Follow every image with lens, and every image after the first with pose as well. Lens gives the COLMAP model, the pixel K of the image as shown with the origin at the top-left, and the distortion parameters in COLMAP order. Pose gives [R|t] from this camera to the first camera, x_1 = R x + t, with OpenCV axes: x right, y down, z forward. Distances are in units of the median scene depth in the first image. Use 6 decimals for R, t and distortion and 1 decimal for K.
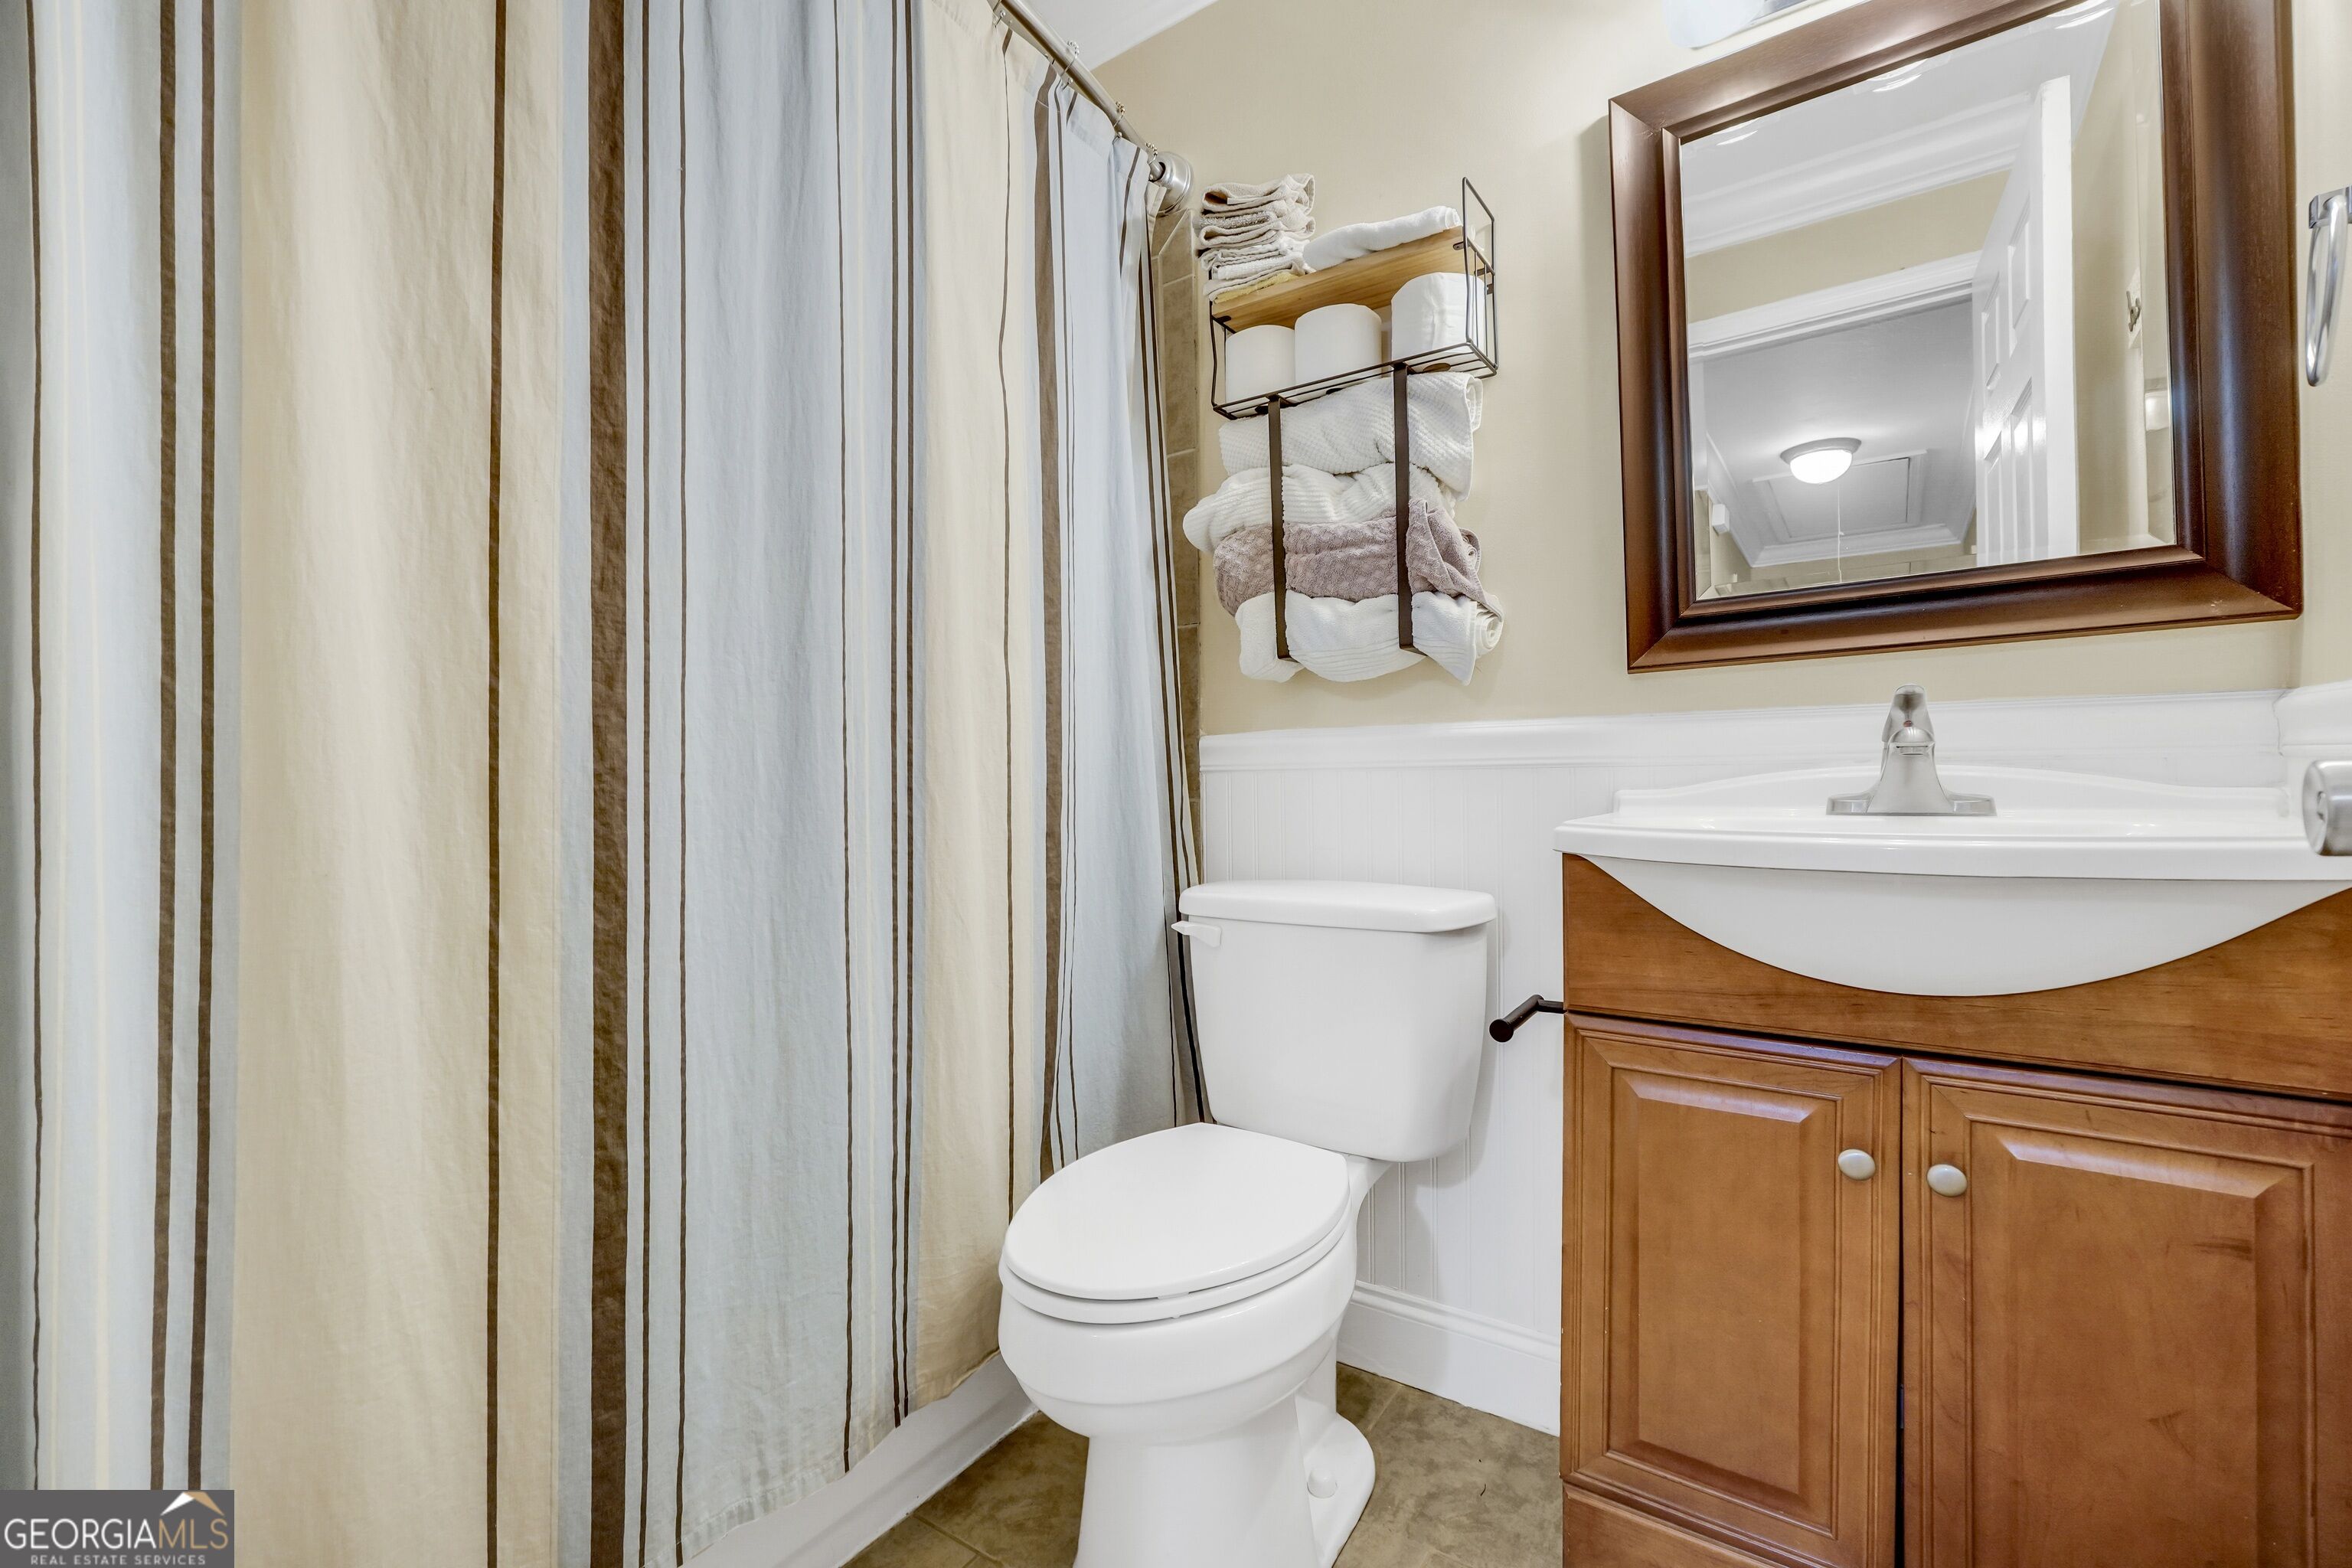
lens RADIAL K [[1005.3, 0, 1168.9], [0, 1005.3, 784.1], [0, 0, 1]] dist [-0.019842, 0.007245]
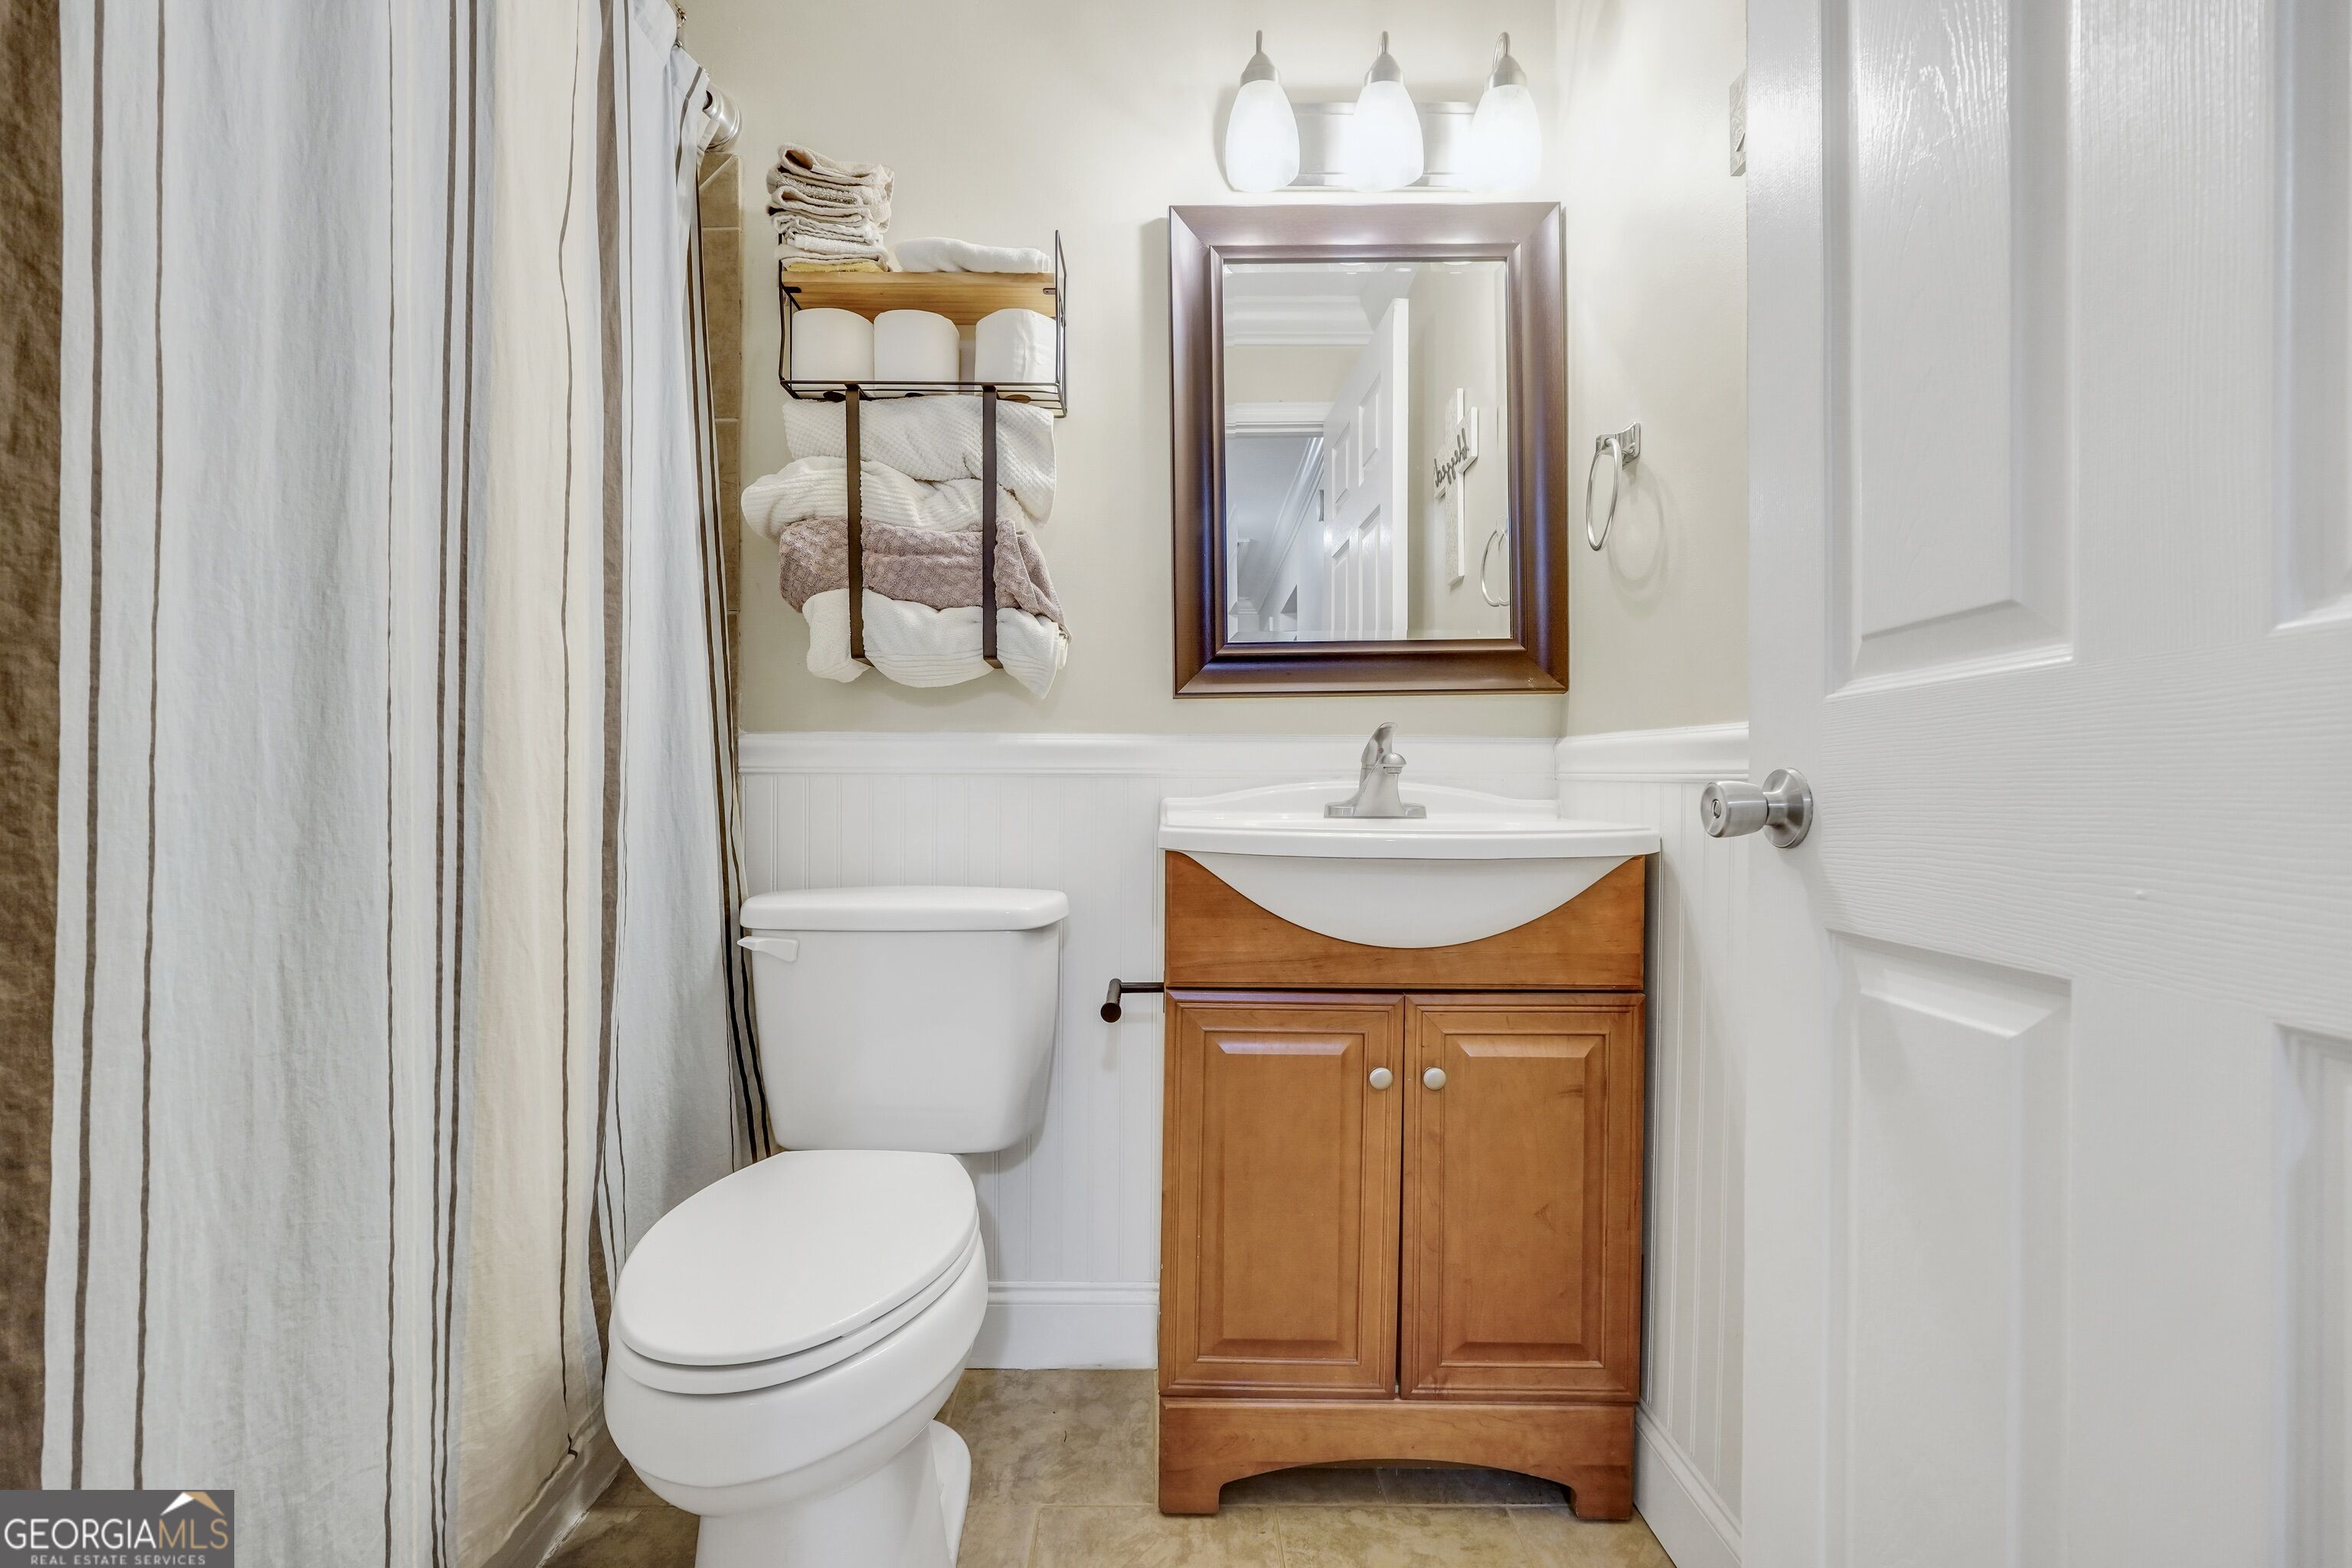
lens RADIAL K [[977.3, 0, 1177.1], [0, 977.3, 794.6], [0, 0, 1]] dist [-0.022247, 0.007344]
pose [[0.817928, 0.012614, 0.575182, -0.239145], [-0.013213, 0.999908, -0.003139, 0.007071], [-0.575169, -0.005033, 0.818019, 0.073682]]
